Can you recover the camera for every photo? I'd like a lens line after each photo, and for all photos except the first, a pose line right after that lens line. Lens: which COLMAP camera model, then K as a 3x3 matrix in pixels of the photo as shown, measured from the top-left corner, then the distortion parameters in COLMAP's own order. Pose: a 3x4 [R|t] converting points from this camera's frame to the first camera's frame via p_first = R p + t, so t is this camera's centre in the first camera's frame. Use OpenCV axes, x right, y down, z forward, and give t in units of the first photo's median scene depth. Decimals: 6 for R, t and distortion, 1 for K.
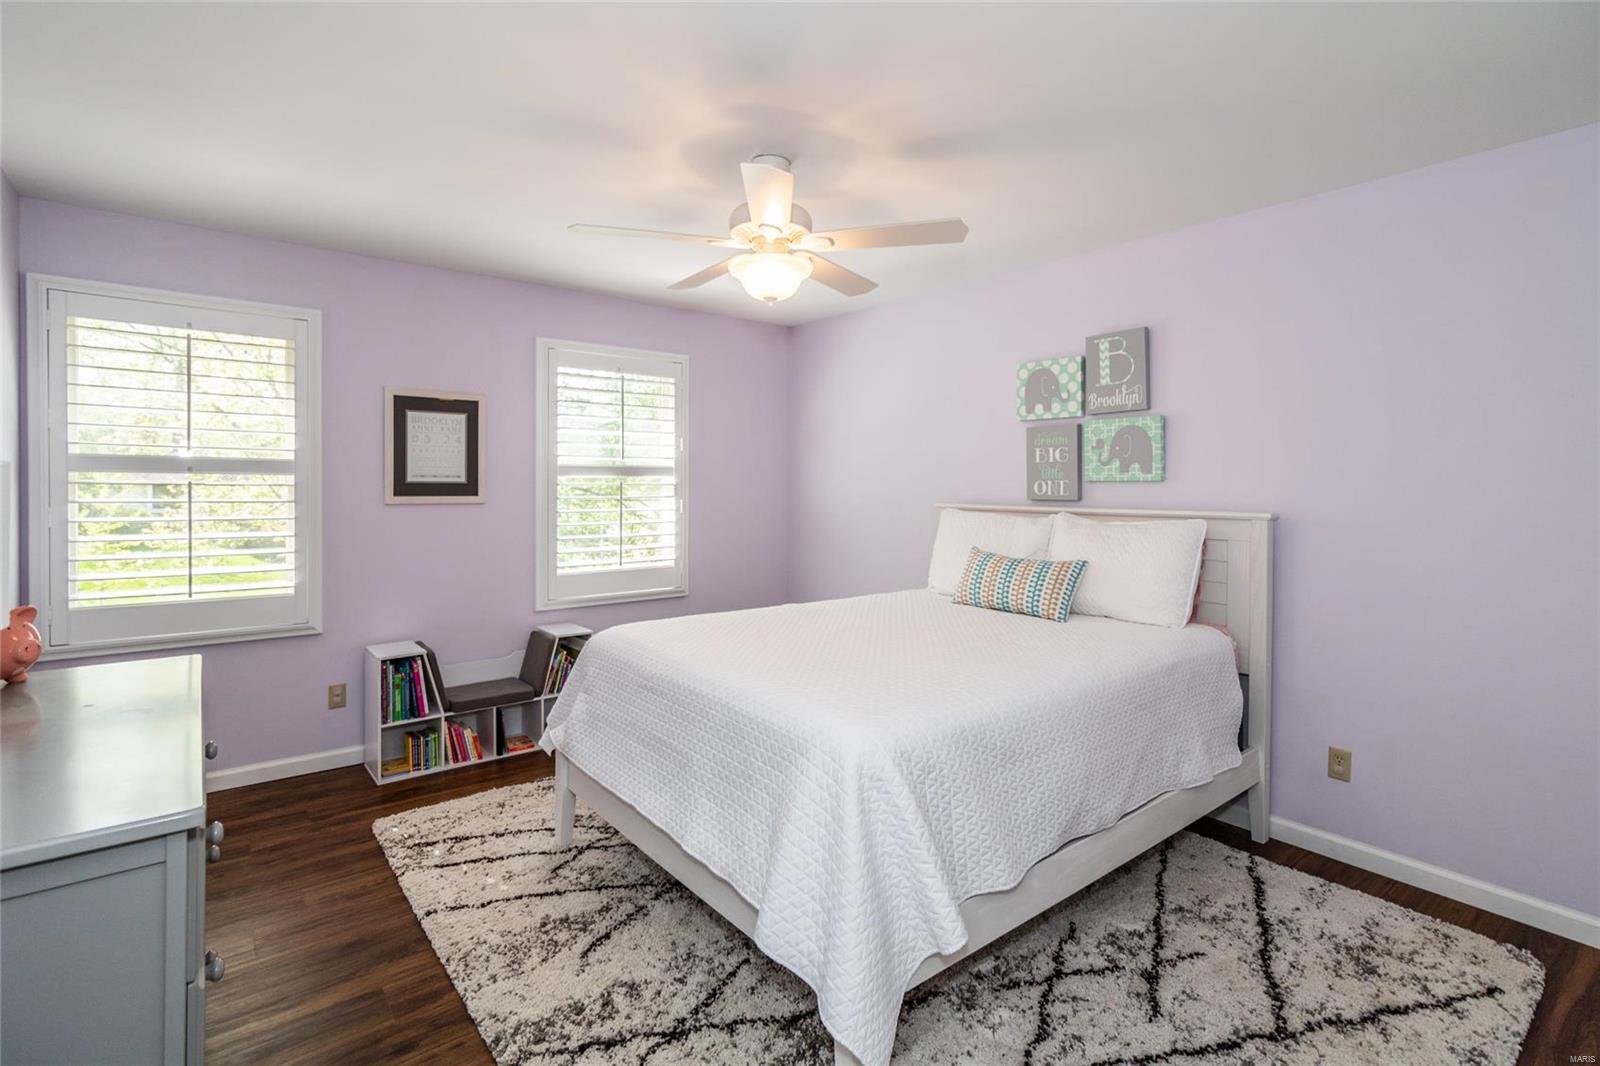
lens RADIAL K [[767.5, 0, 802.9], [0, 767.5, 491.2], [0, 0, 1]] dist [0.001908, 0.001259]
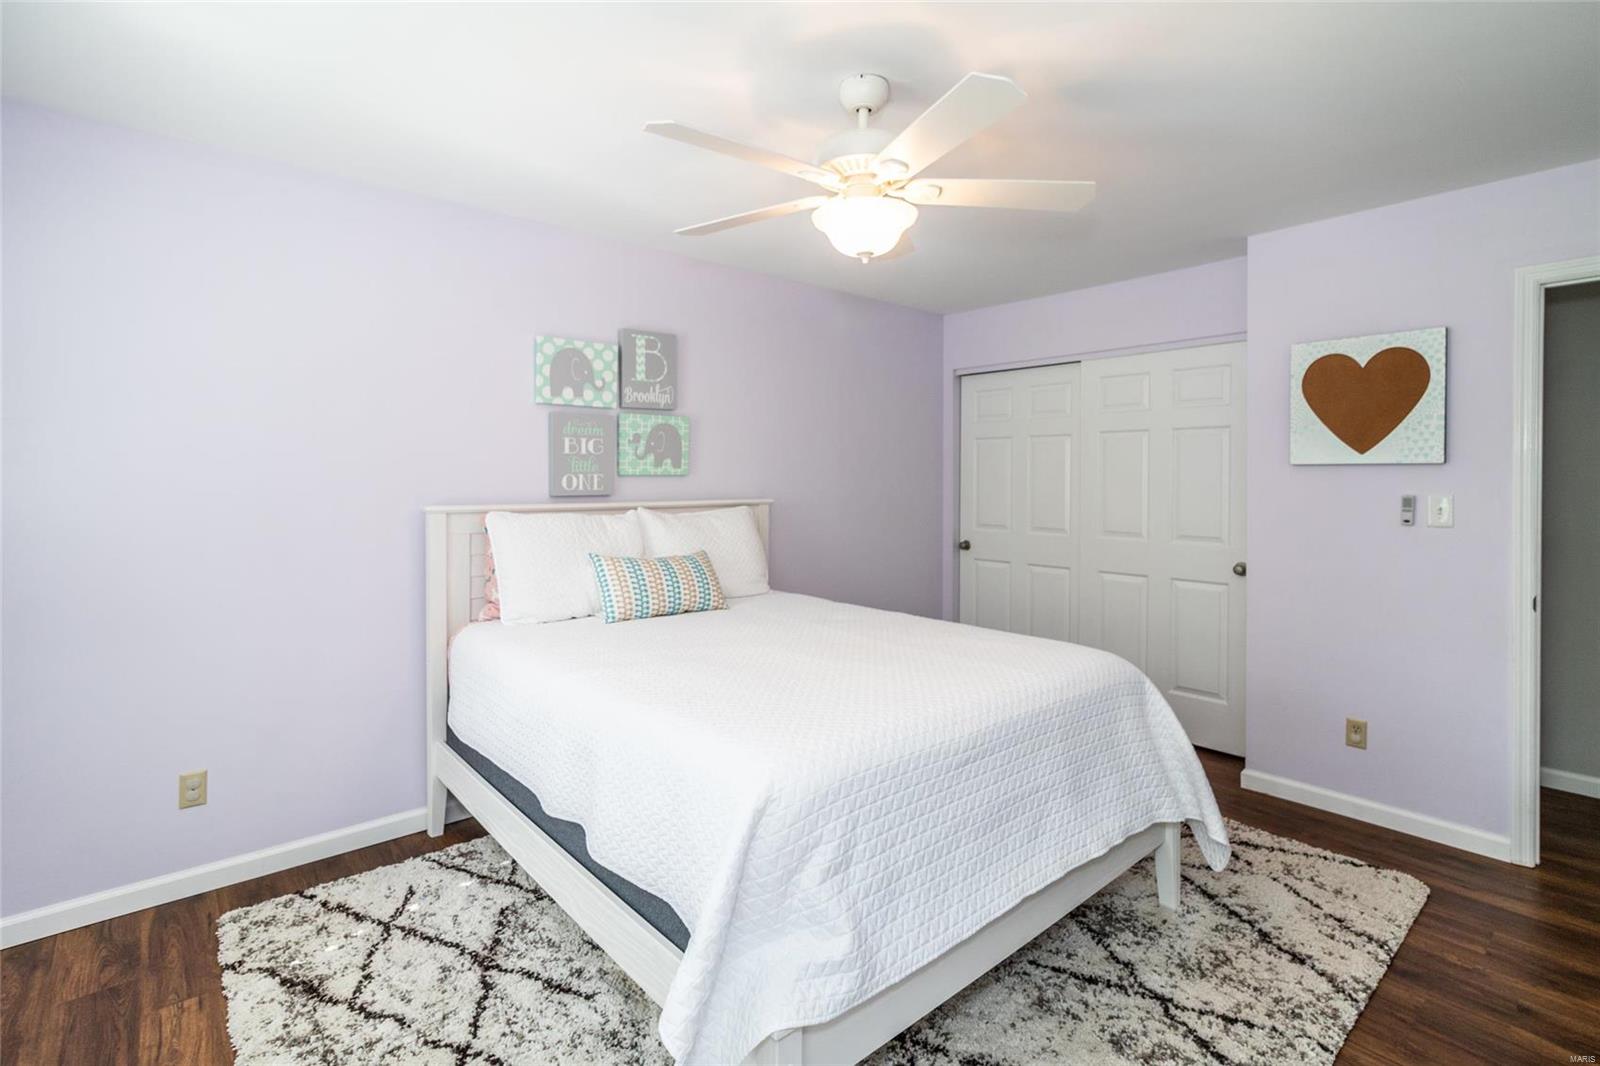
lens RADIAL K [[767.5, 0, 829.8], [0, 767.5, 486.3], [0, 0, 1]] dist [0.001908, 0.001259]
pose [[-0.067166, -0.013360, 0.997652, -0.639309], [0.010944, 0.999840, 0.014126, -0.009860], [-0.997682, 0.011867, -0.067009, 0.817445]]
